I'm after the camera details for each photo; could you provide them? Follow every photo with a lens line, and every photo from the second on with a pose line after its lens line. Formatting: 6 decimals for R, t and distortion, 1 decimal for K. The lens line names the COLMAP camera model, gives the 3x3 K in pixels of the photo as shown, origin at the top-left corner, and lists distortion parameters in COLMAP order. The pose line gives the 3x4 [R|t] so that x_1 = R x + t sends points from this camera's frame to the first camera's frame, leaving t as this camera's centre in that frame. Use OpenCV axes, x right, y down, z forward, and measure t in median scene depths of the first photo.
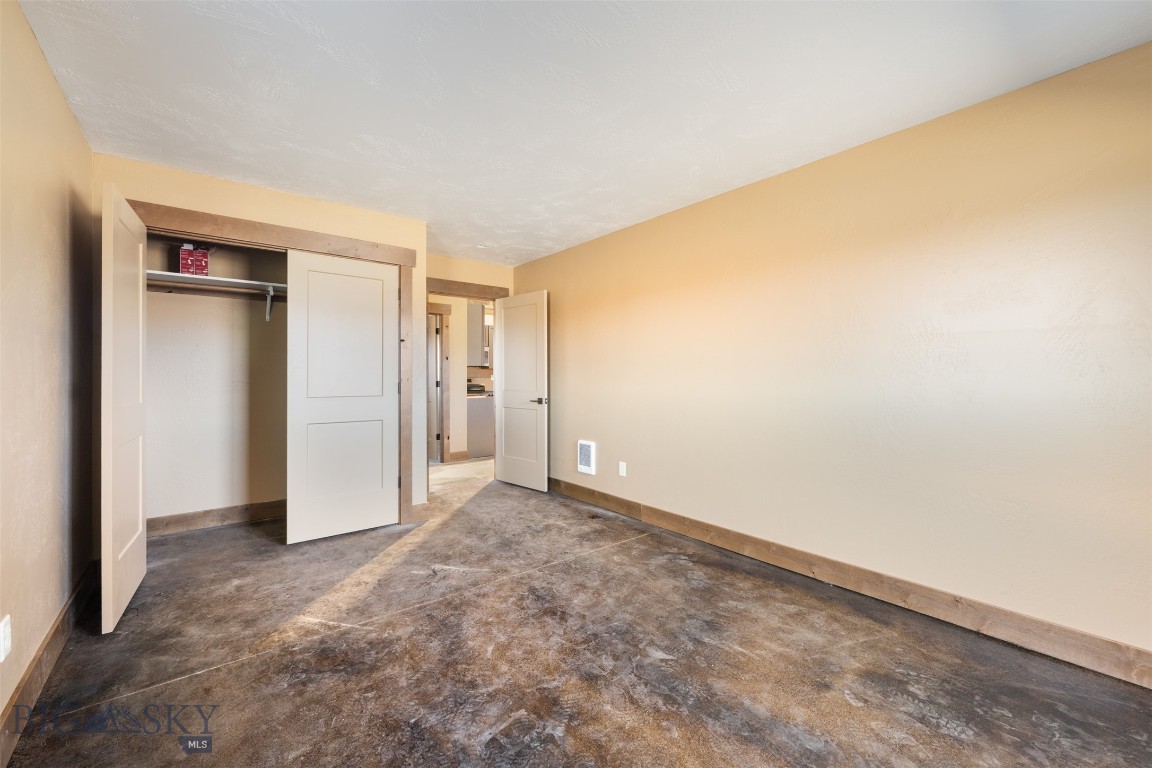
lens RADIAL K [[462.7, 0, 576.6], [0, 462.7, 378.3], [0, 0, 1]] dist [-0.004583, 0.000655]
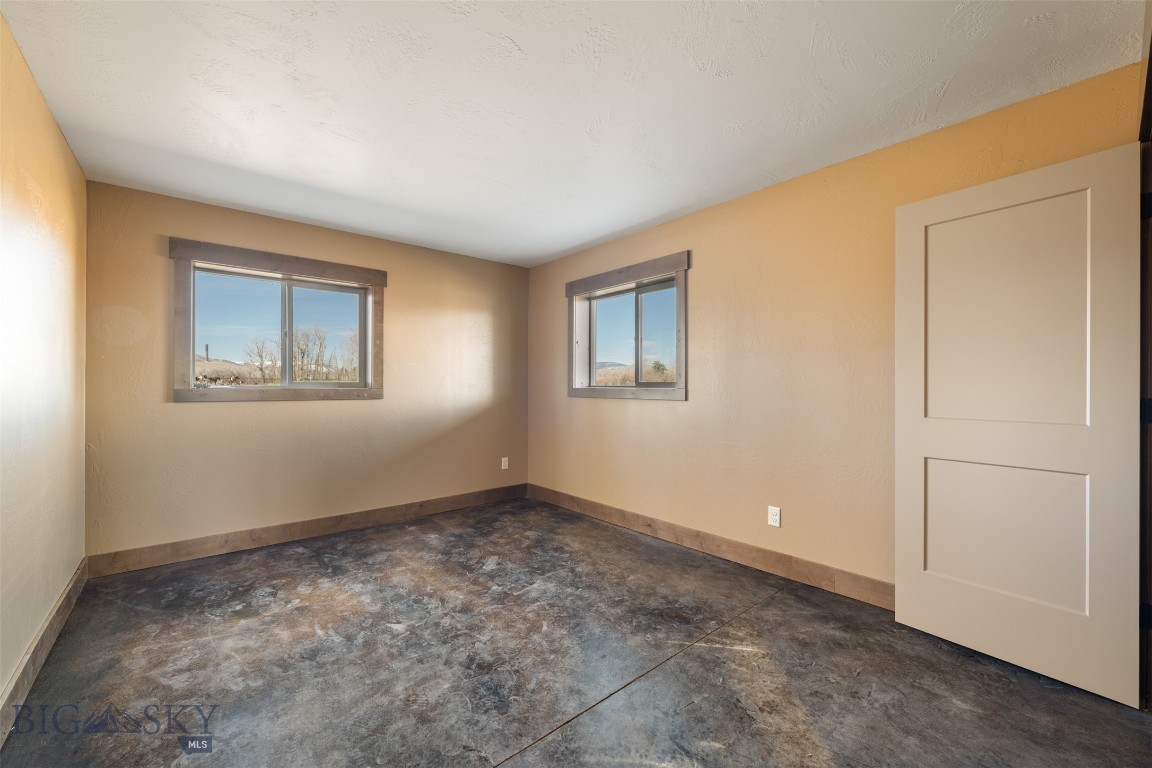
lens RADIAL K [[462.7, 0, 578.3], [0, 462.7, 385.0], [0, 0, 1]] dist [-0.004583, 0.000655]
pose [[-0.999646, 0.000184, -0.026607, -0.232333], [0.000119, 0.999997, 0.002414, -0.009987], [0.026607, 0.002410, -0.999643, 2.074272]]
